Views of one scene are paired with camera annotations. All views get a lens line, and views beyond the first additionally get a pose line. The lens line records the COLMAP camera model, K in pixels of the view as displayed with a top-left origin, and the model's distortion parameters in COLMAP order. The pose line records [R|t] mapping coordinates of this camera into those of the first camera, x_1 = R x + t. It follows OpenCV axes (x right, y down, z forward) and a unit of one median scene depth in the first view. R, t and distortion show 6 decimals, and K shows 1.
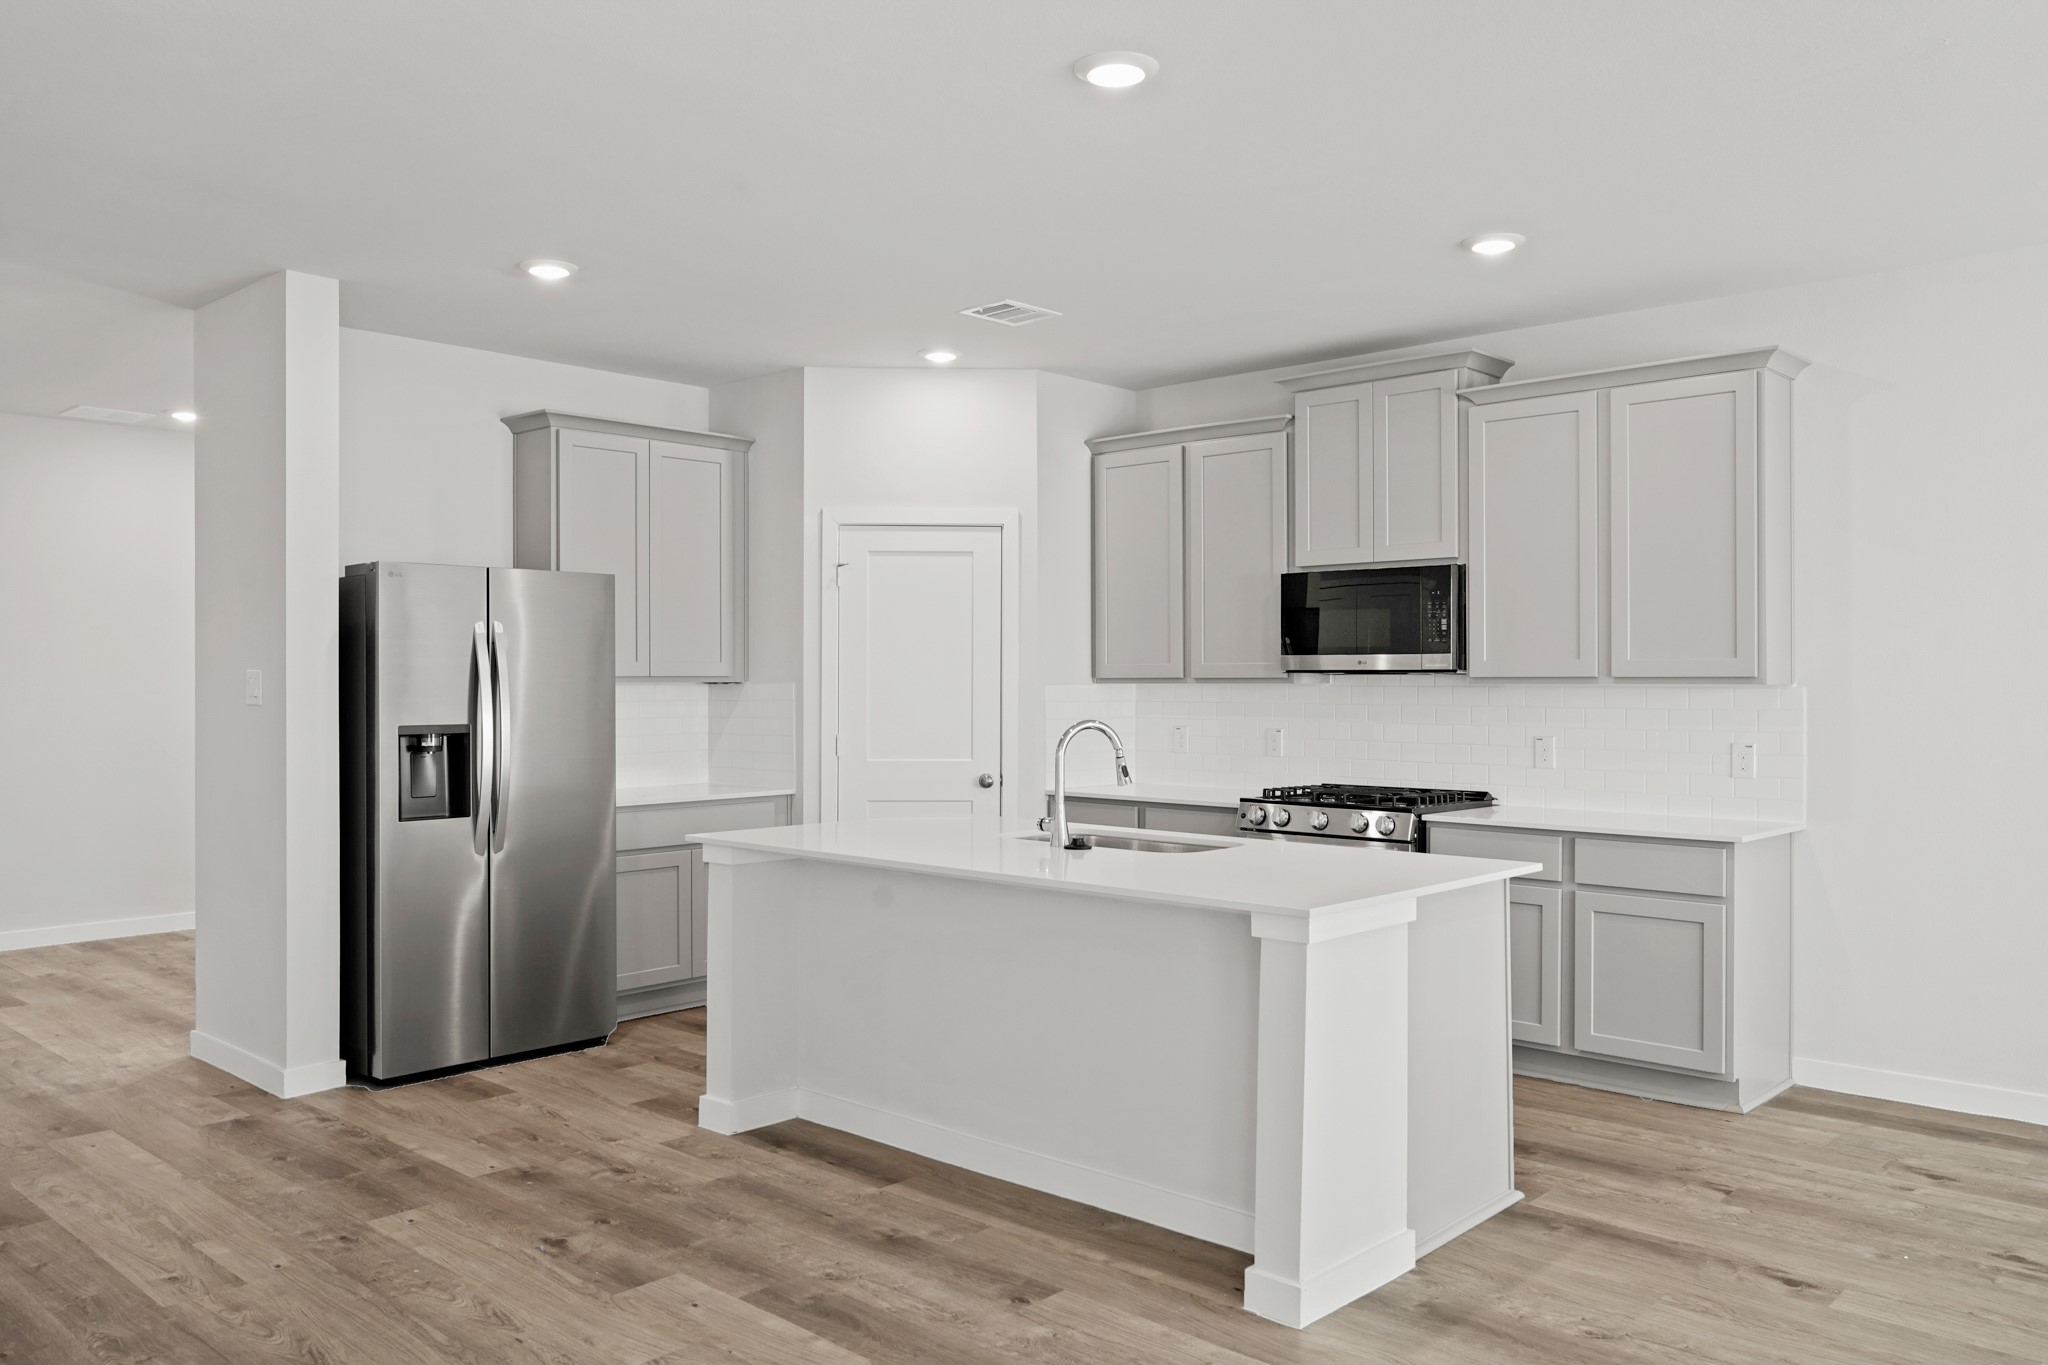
lens RADIAL K [[1534.8, 0, 1015.9], [0, 1534.8, 691.1], [0, 0, 1]] dist [-0.027188, 0.004356]
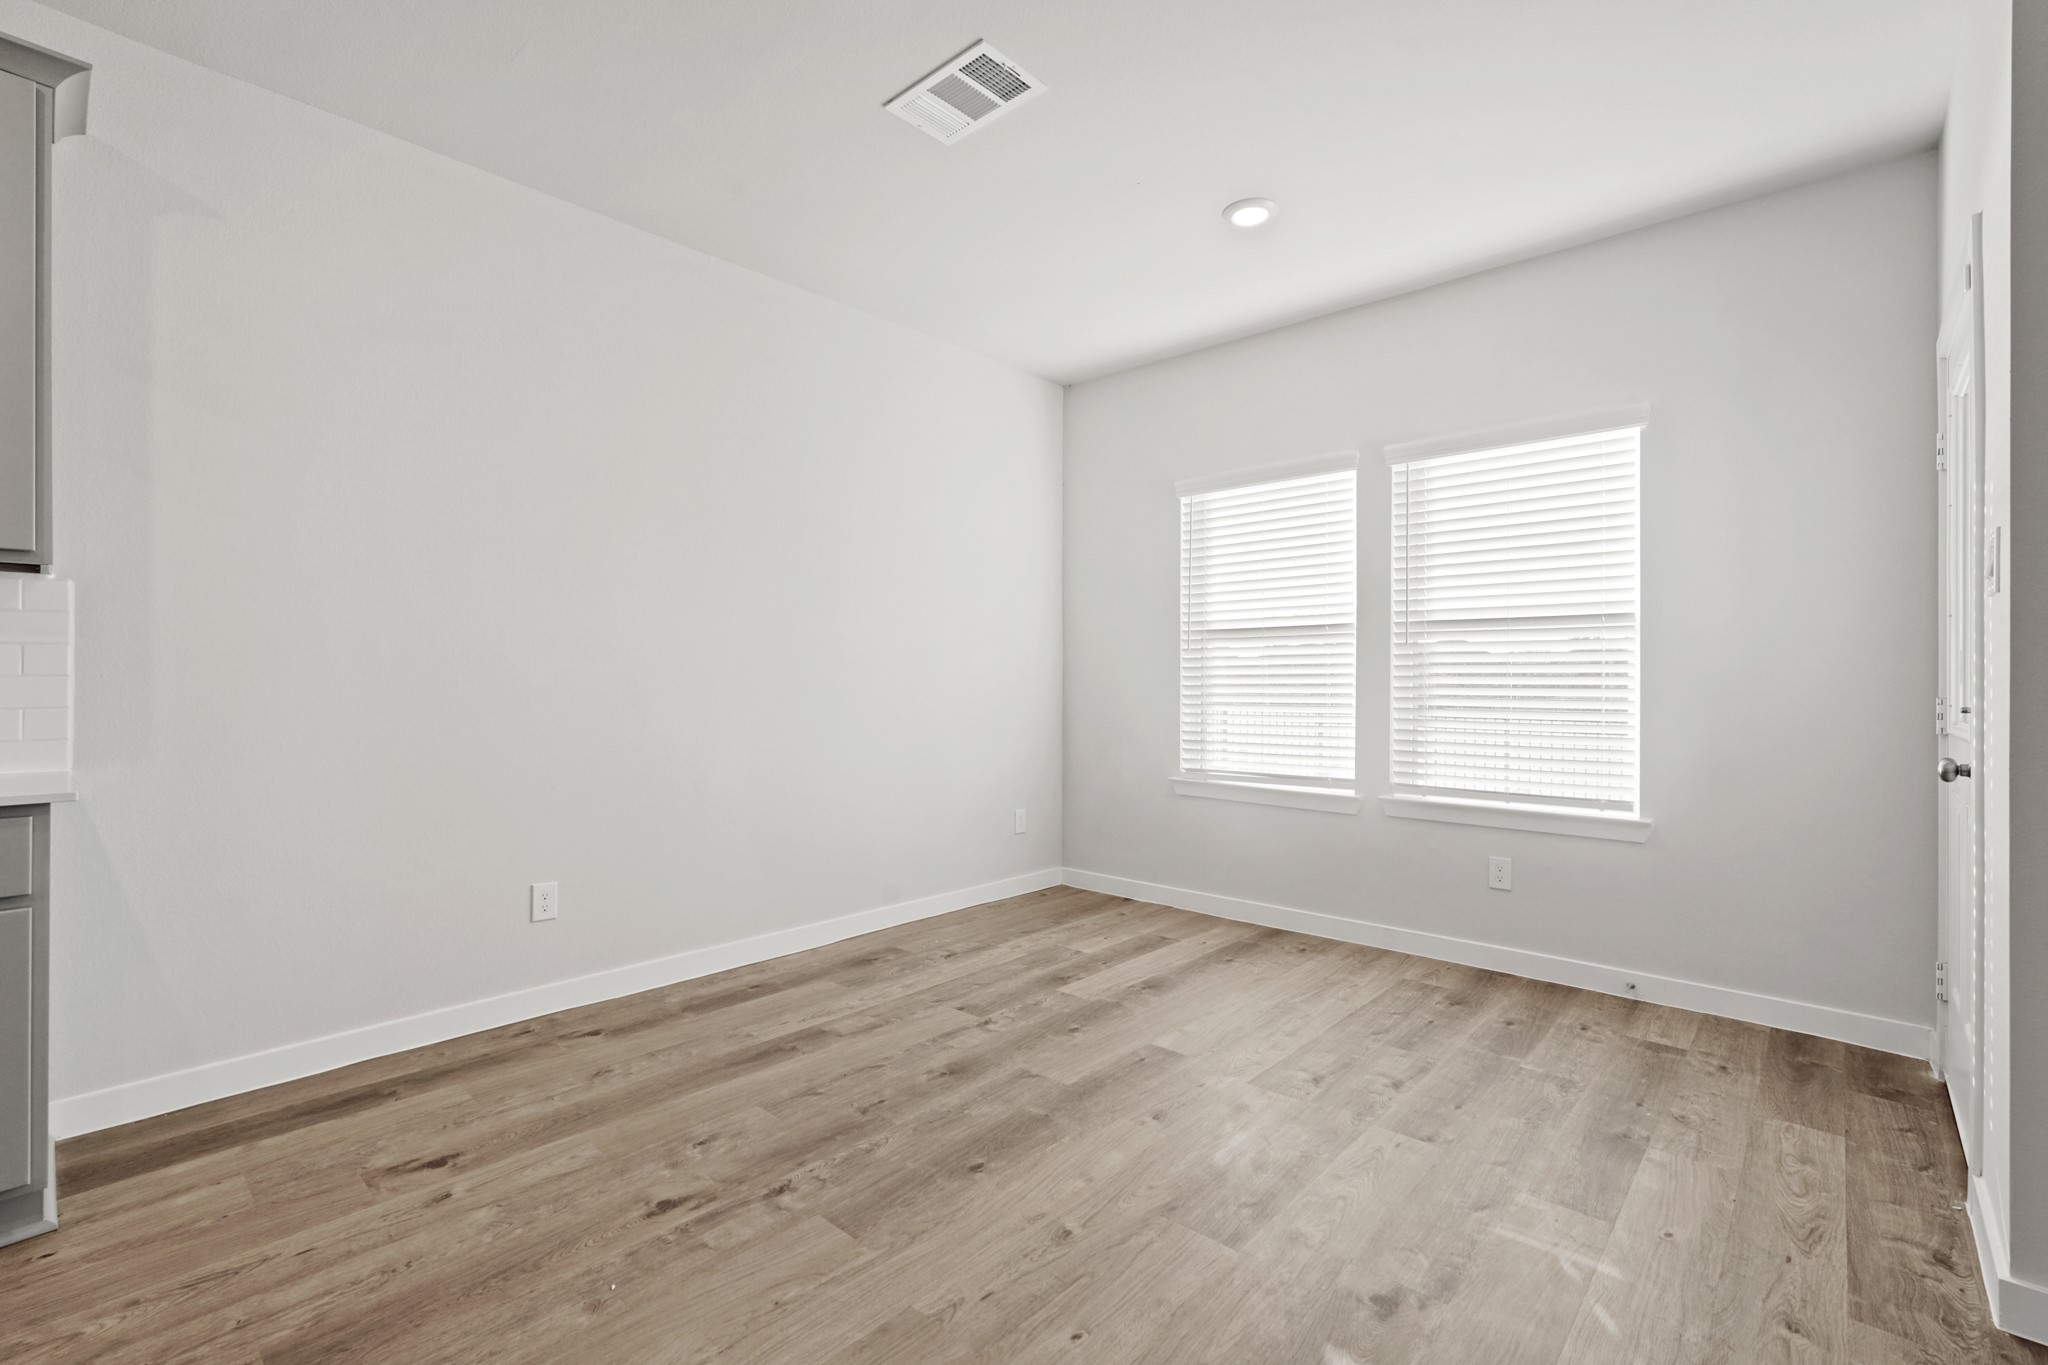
lens RADIAL K [[885.8, 0, 1043.3], [0, 885.8, 682.7], [0, 0, 1]] dist [-0.004290, 0.000155]
pose [[-0.018567, 0.002513, 0.999824, 0.114003], [0.001842, 0.999995, -0.002480, 0.057842], [-0.999826, 0.001795, -0.018572, 0.674889]]
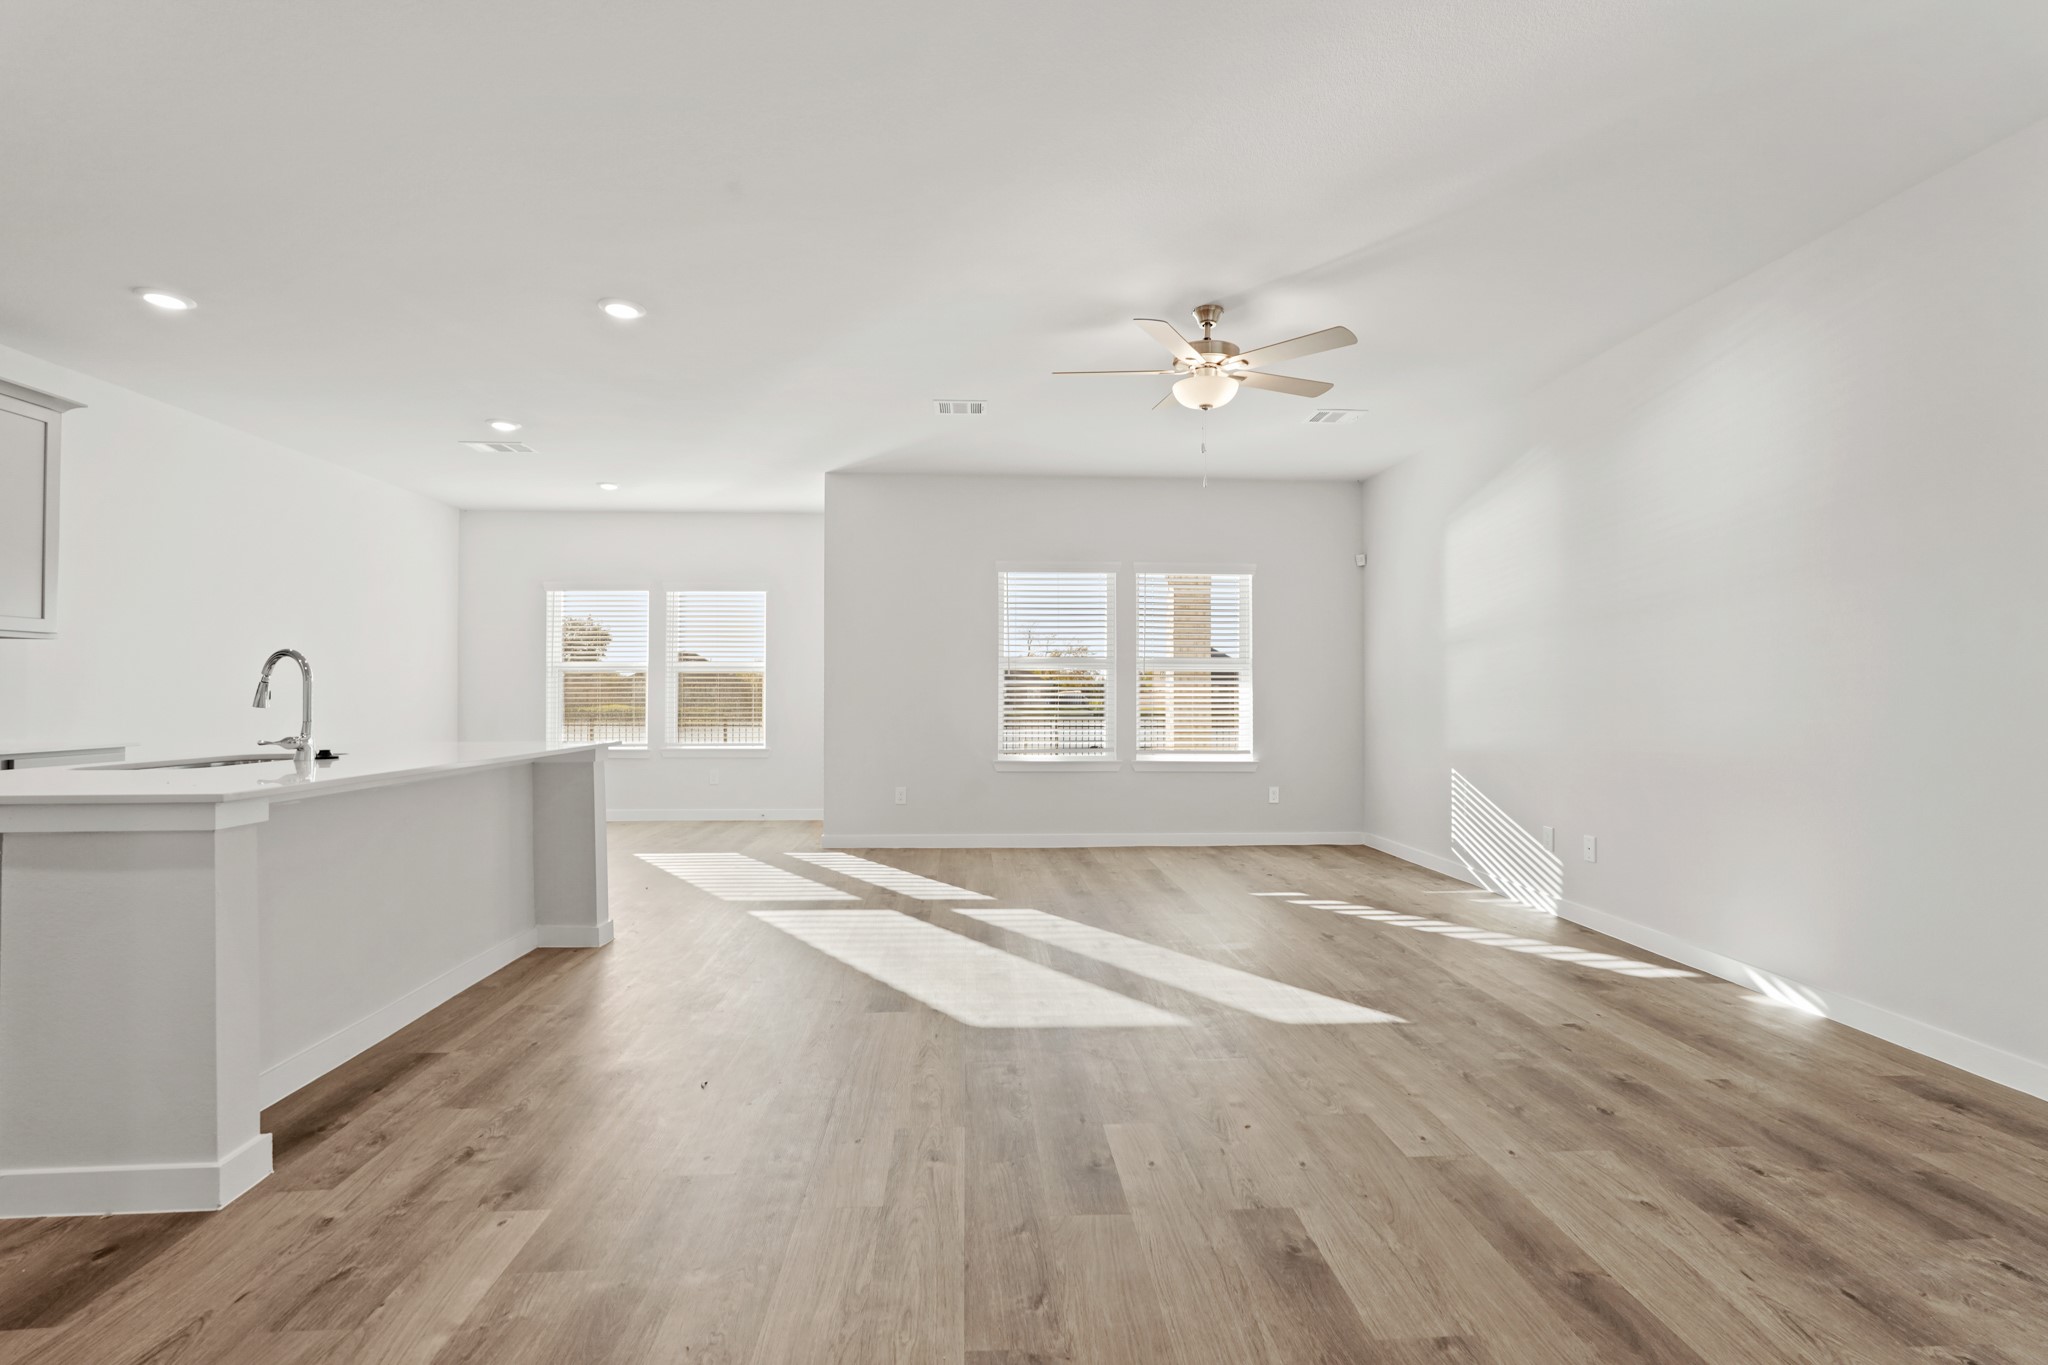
lens RADIAL K [[885.8, 0, 1040.6], [0, 885.8, 664.7], [0, 0, 1]] dist [-0.004290, 0.000155]
pose [[-0.734774, 0.018569, 0.678058, -0.833691], [0.004696, 0.999741, -0.022288, 0.046287], [-0.678295, -0.013193, -0.734671, 1.134369]]
